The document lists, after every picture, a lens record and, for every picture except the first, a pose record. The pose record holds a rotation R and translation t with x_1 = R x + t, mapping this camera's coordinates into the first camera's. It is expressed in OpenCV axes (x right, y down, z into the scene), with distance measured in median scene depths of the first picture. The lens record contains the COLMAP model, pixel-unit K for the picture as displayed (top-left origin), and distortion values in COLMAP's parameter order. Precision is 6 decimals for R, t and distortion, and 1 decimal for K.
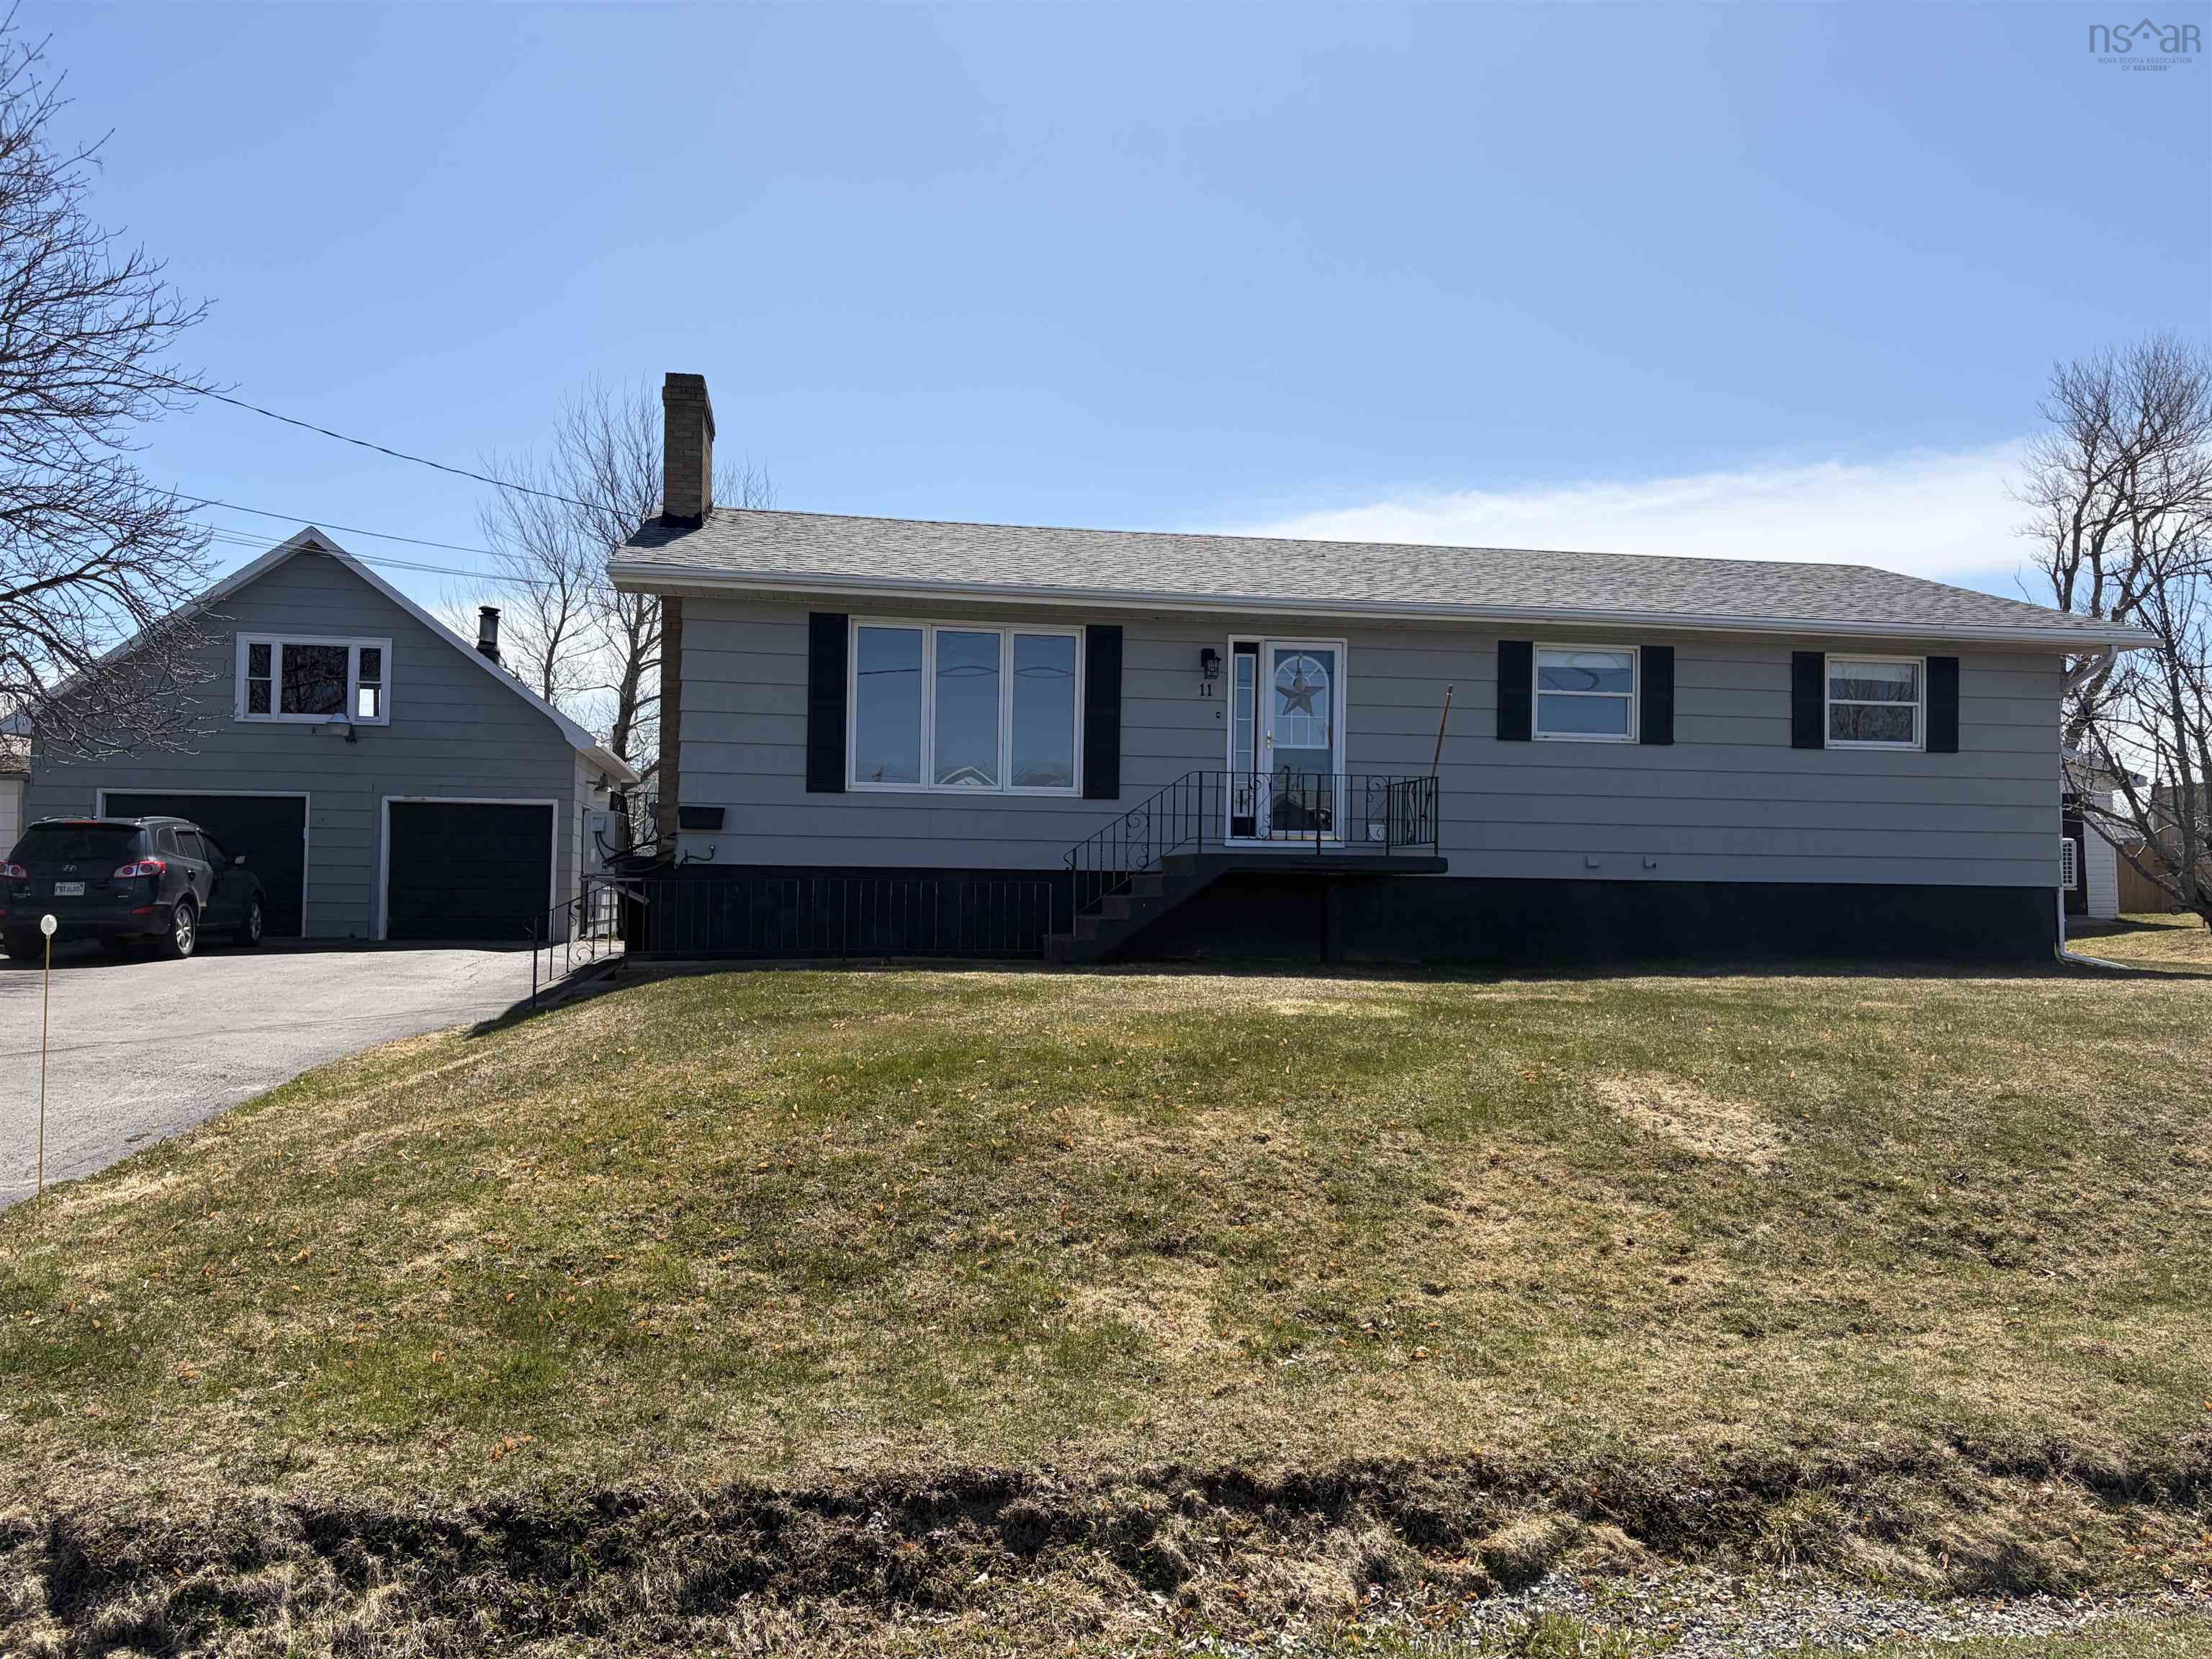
lens RADIAL K [[1652.9, 0, 1102.9], [0, 1652.9, 836.6], [0, 0, 1]] dist [0.048912, -0.032109]
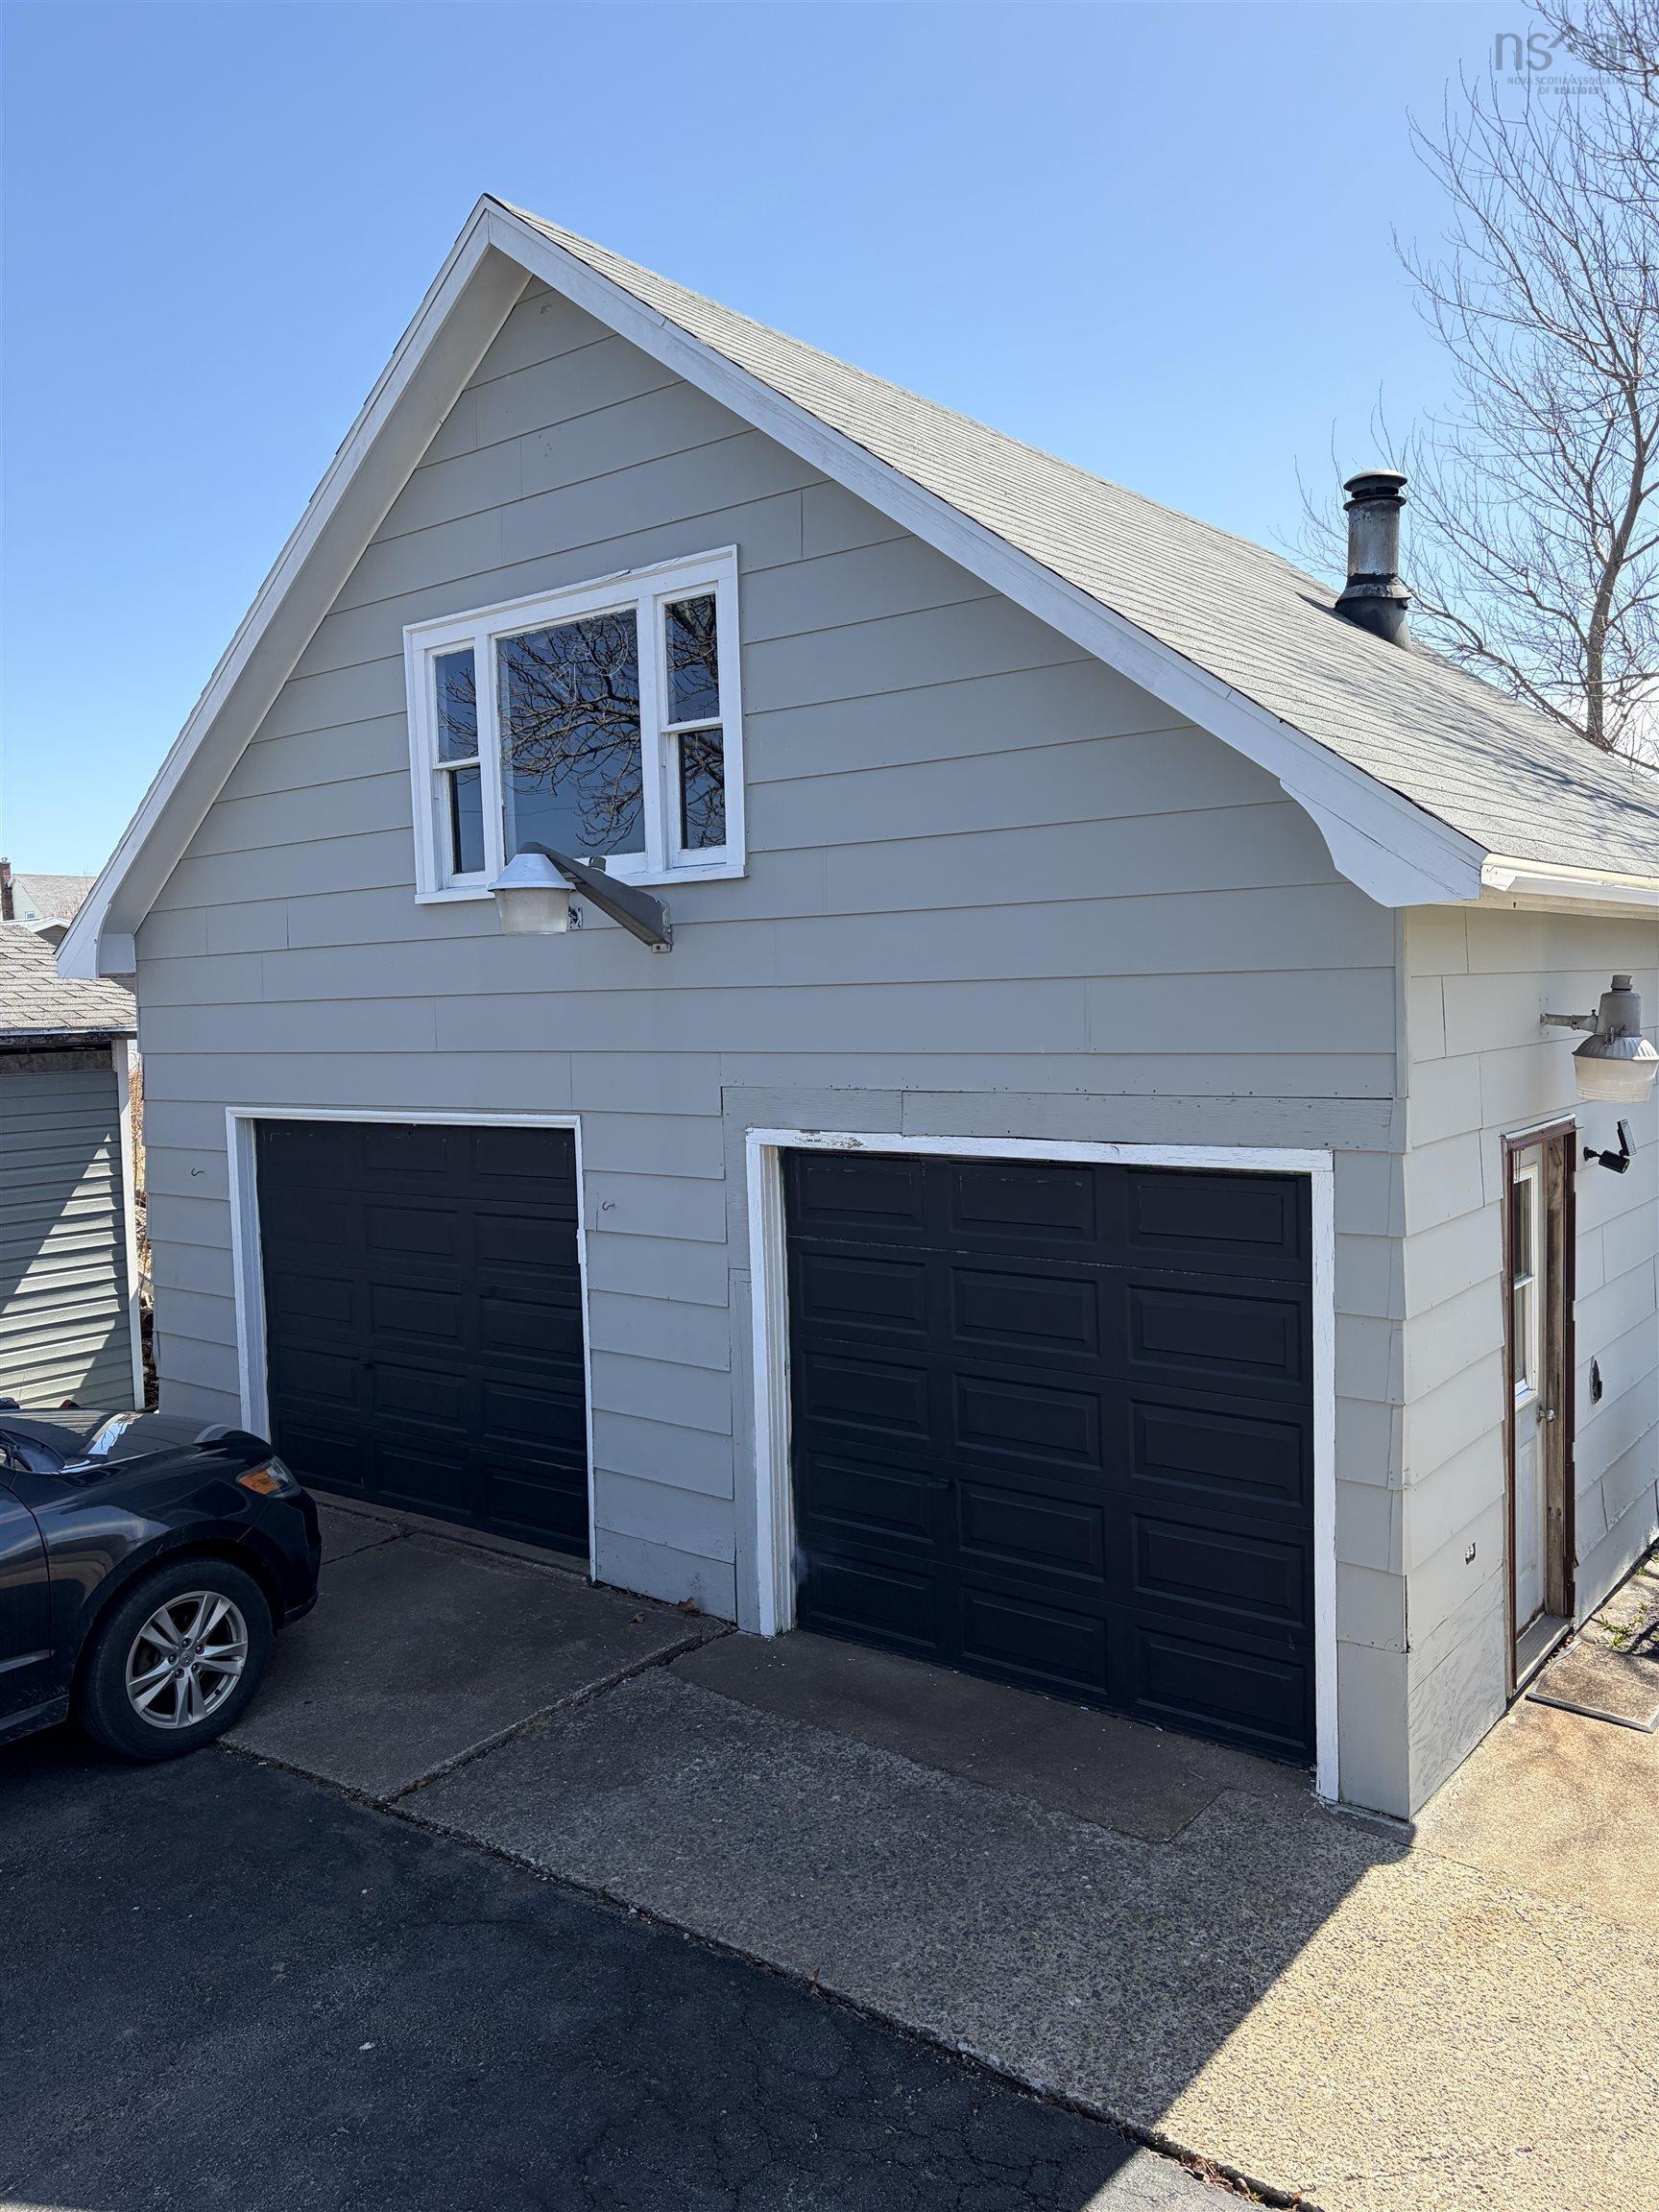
lens RADIAL K [[1652.9, 0, 821.7], [0, 1652.9, 1116.0], [0, 0, 1]] dist [0.048912, -0.032109]
pose [[0.652653, 0.030766, -0.757032, -0.212446], [0.058105, 0.994200, 0.090497, -0.050920], [0.755425, -0.103051, 0.647081, 0.827474]]
